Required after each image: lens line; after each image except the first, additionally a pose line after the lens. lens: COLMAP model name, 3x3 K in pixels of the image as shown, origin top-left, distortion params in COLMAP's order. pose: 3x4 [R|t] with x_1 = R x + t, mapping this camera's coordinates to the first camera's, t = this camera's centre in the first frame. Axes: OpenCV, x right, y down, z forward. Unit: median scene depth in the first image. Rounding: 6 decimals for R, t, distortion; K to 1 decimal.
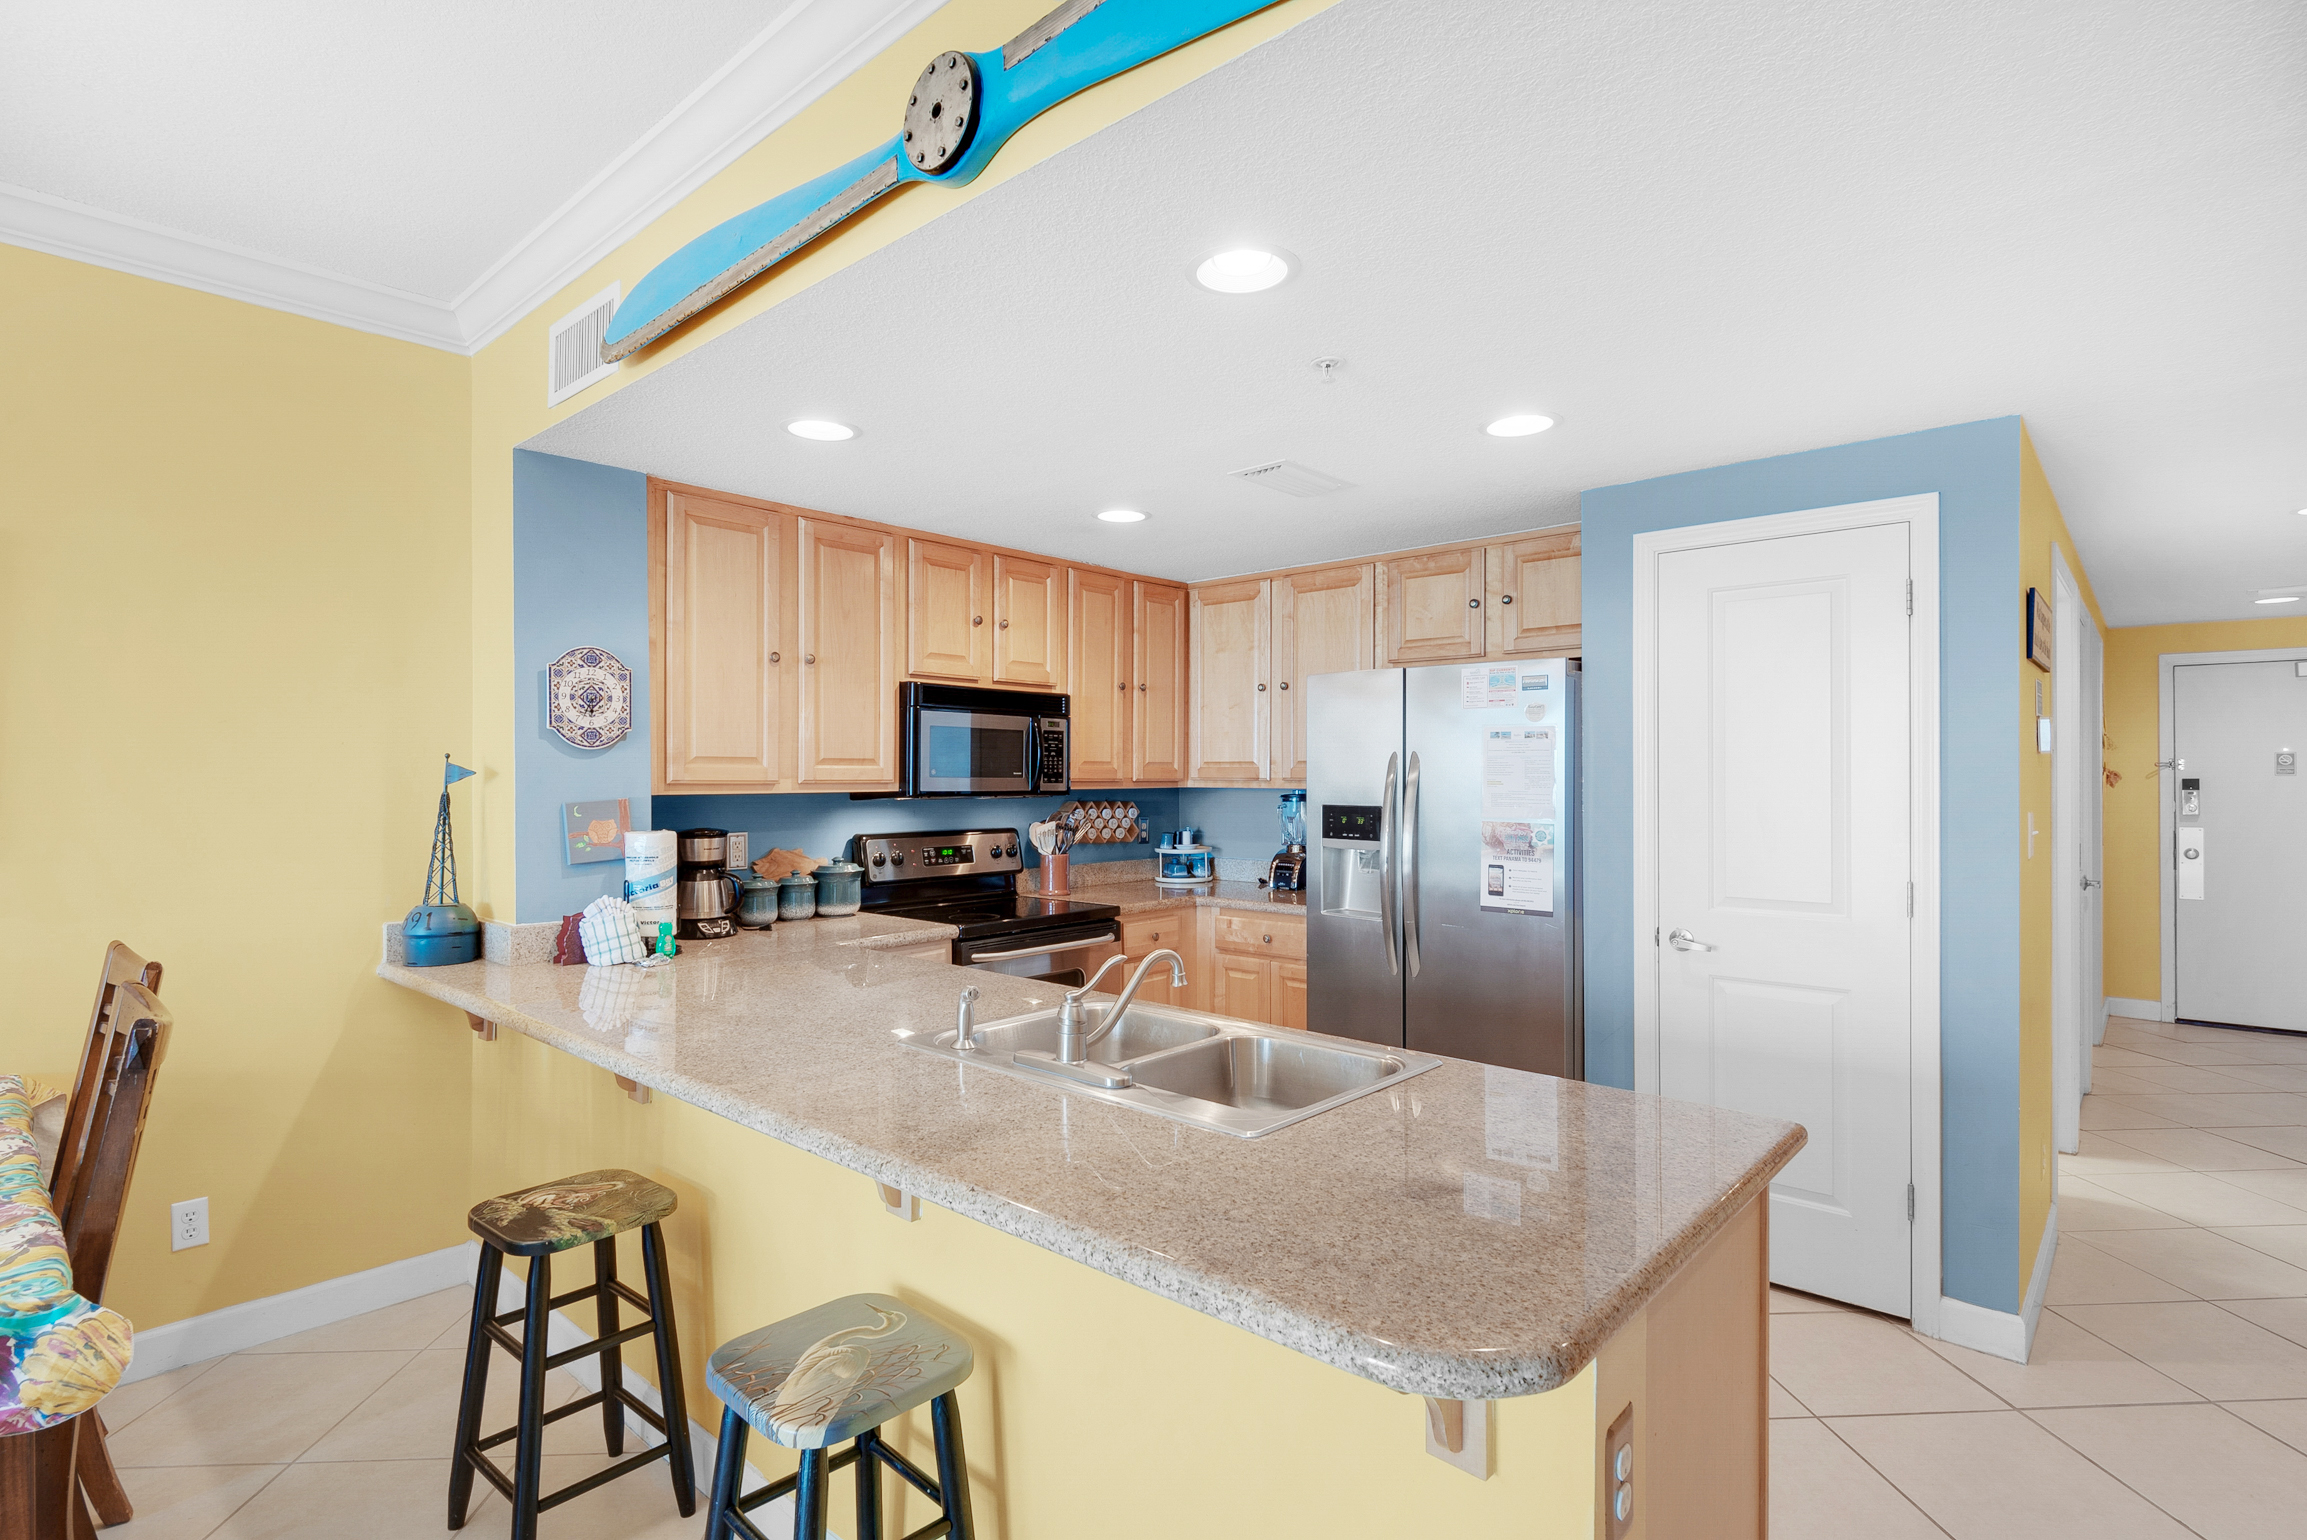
lens RADIAL K [[1104.7, 0, 1157.2], [0, 1104.7, 781.5], [0, 0, 1]] dist [0.008939, -0.000578]
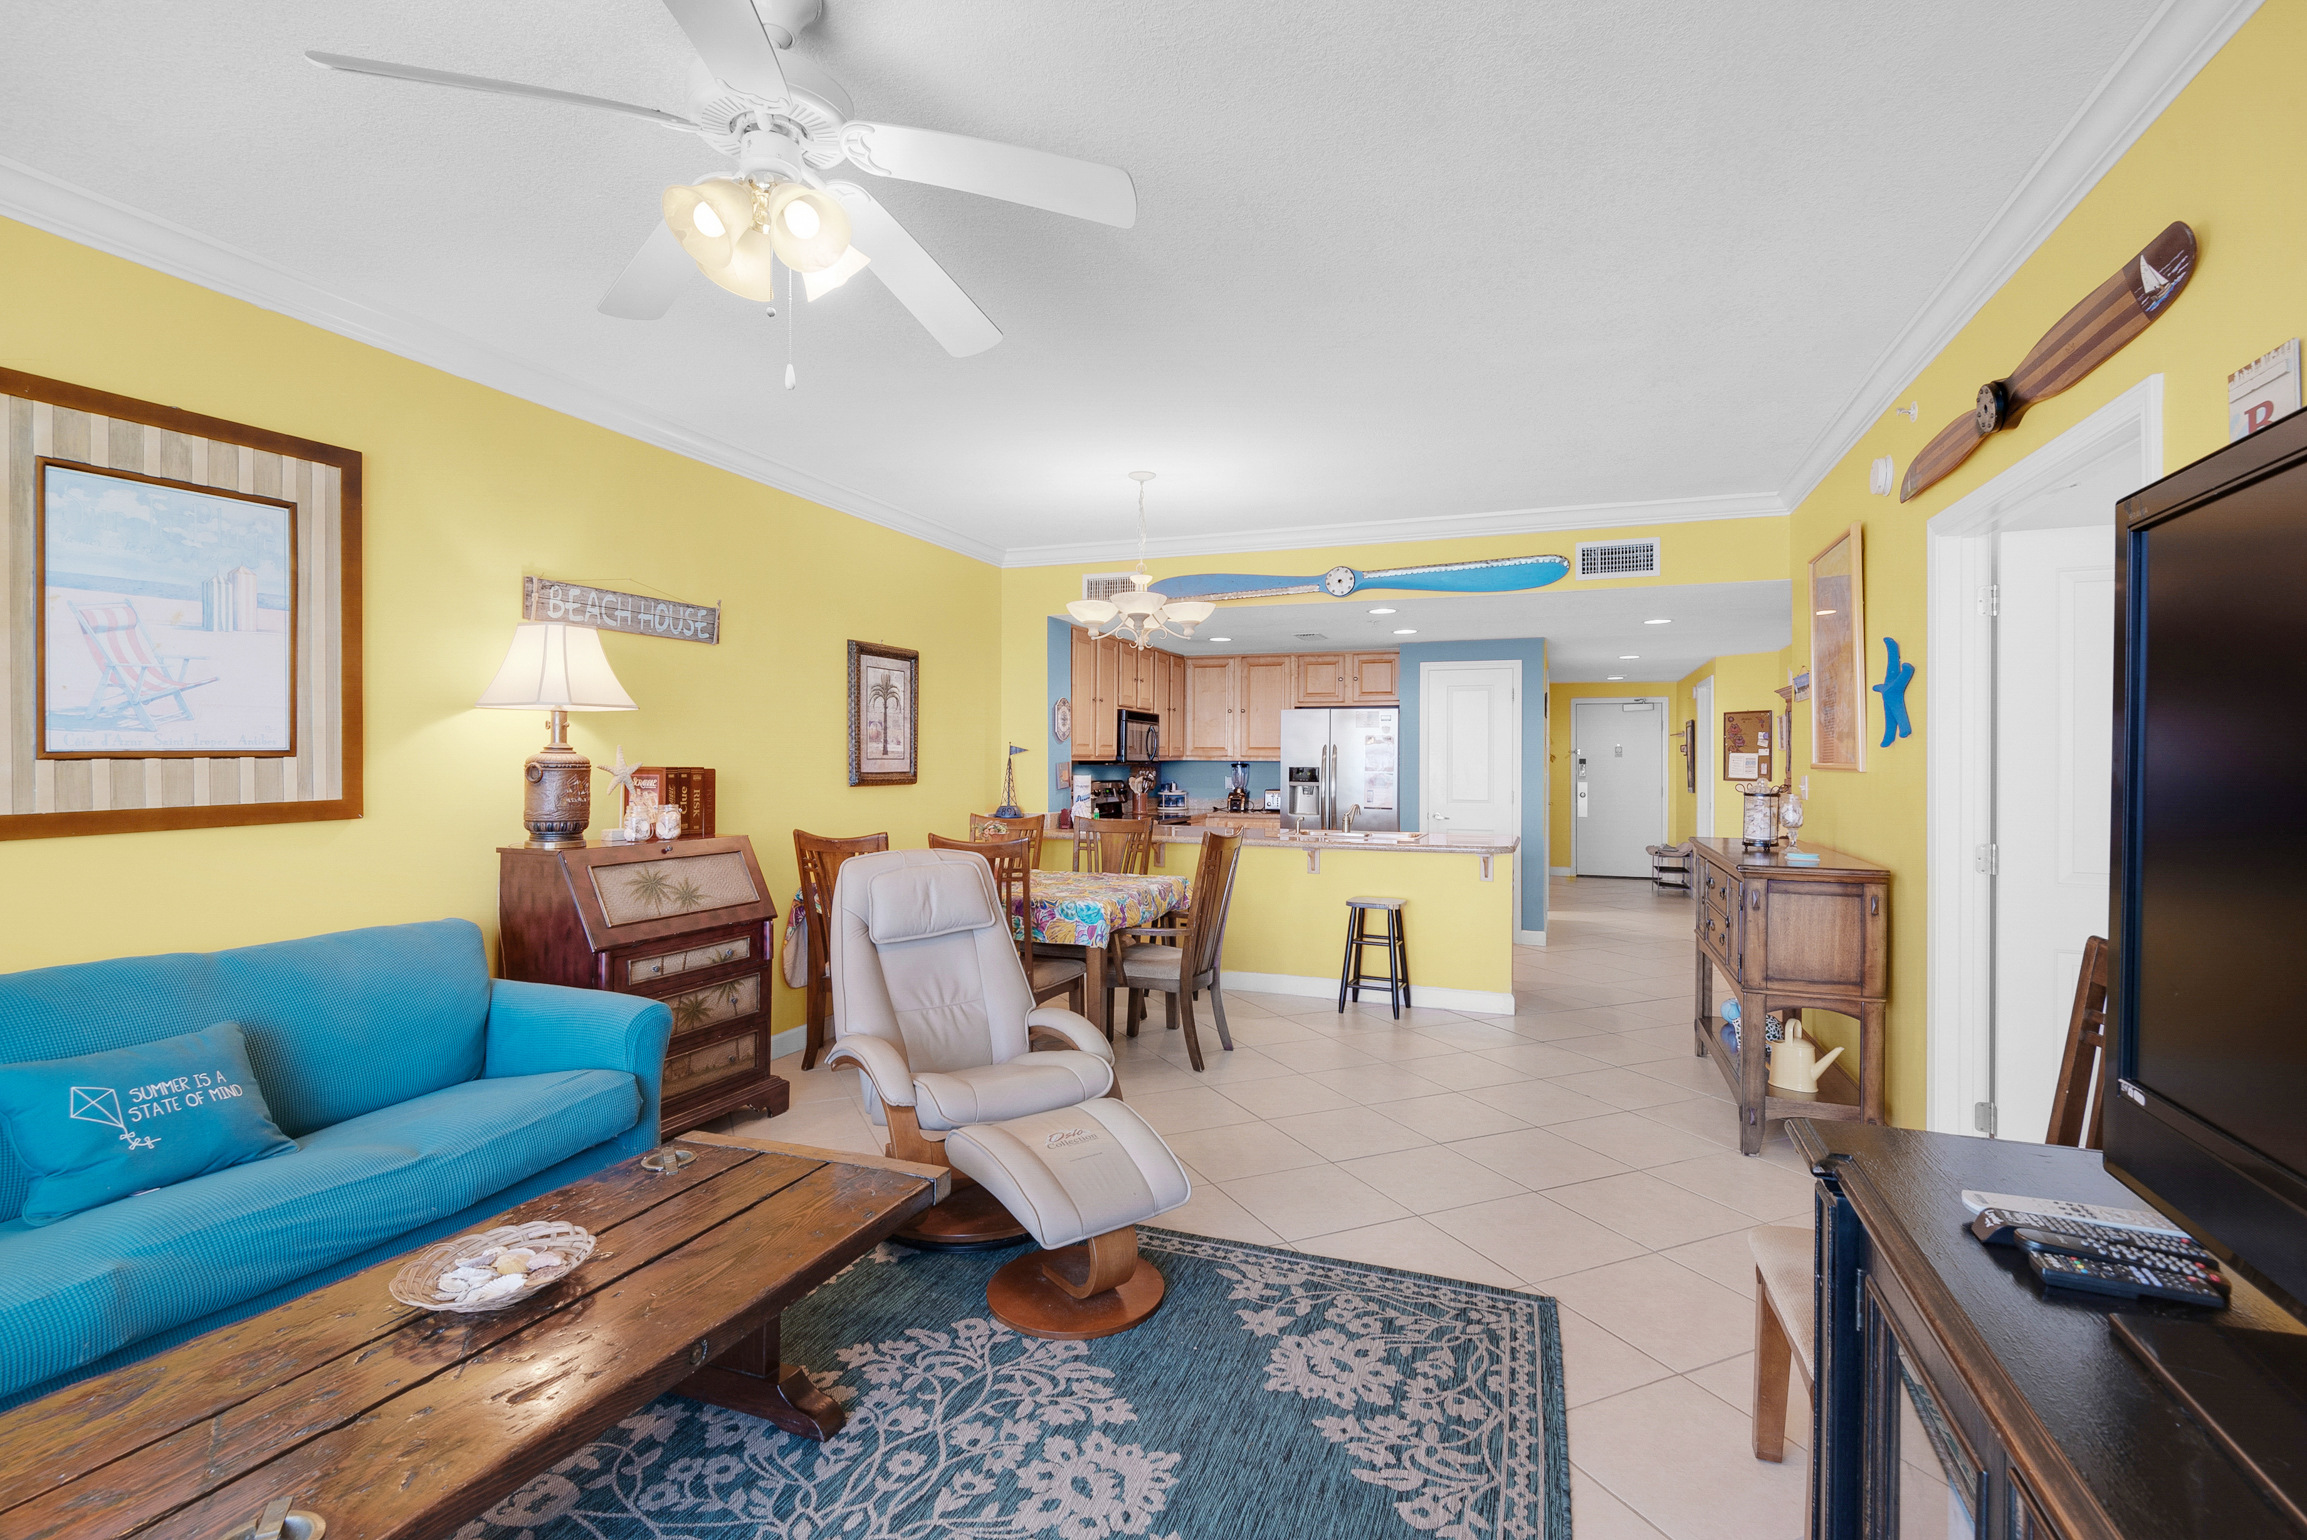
lens RADIAL K [[1068.8, 0, 1153.5], [0, 1068.8, 770.0], [0, 0, 1]] dist [-0.000741, -0.000378]
pose [[0.930533, 0.003322, 0.366193, -0.914742], [-0.005994, 0.999963, 0.006160, 0.014626], [-0.366159, -0.007927, 0.930518, -0.944442]]
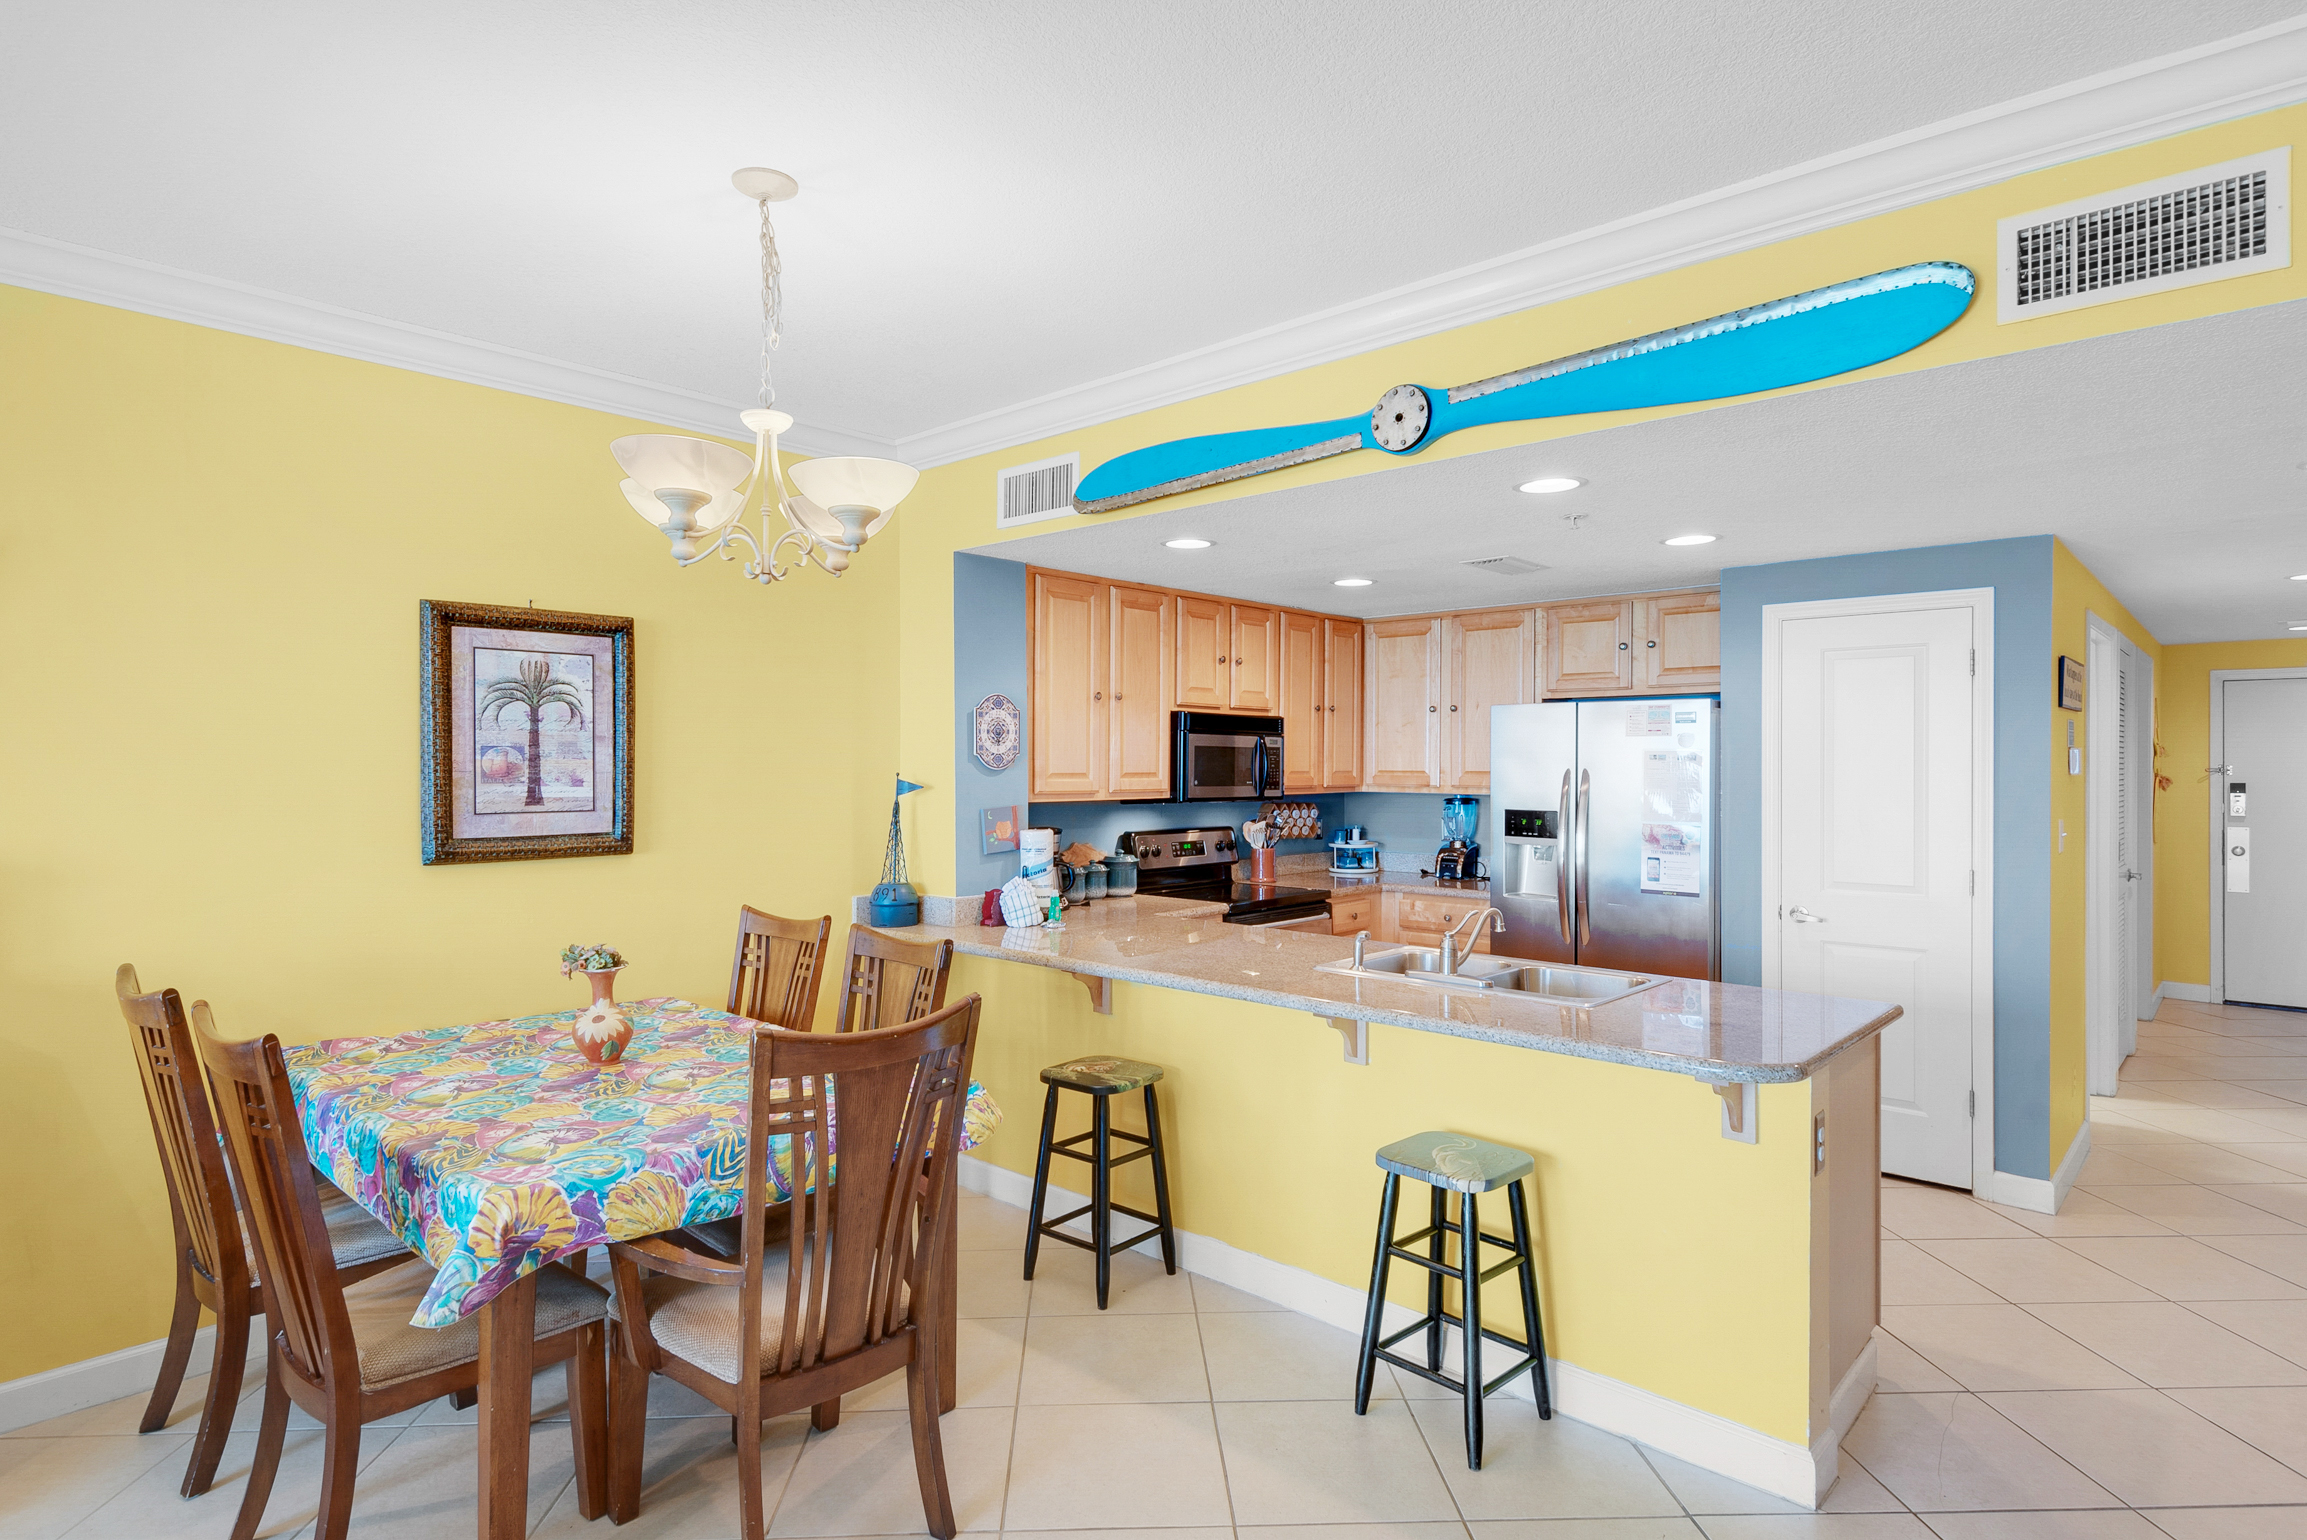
lens RADIAL K [[1222.6, 0, 1153.5], [0, 1222.6, 770.0], [0, 0, 1]] dist [0.011048, 0.000151]
pose [[0.999991, 0.002370, -0.003407, -0.244740], [-0.002369, 0.999997, 0.000257, -0.022859], [0.003407, -0.000249, 0.999994, -0.389150]]
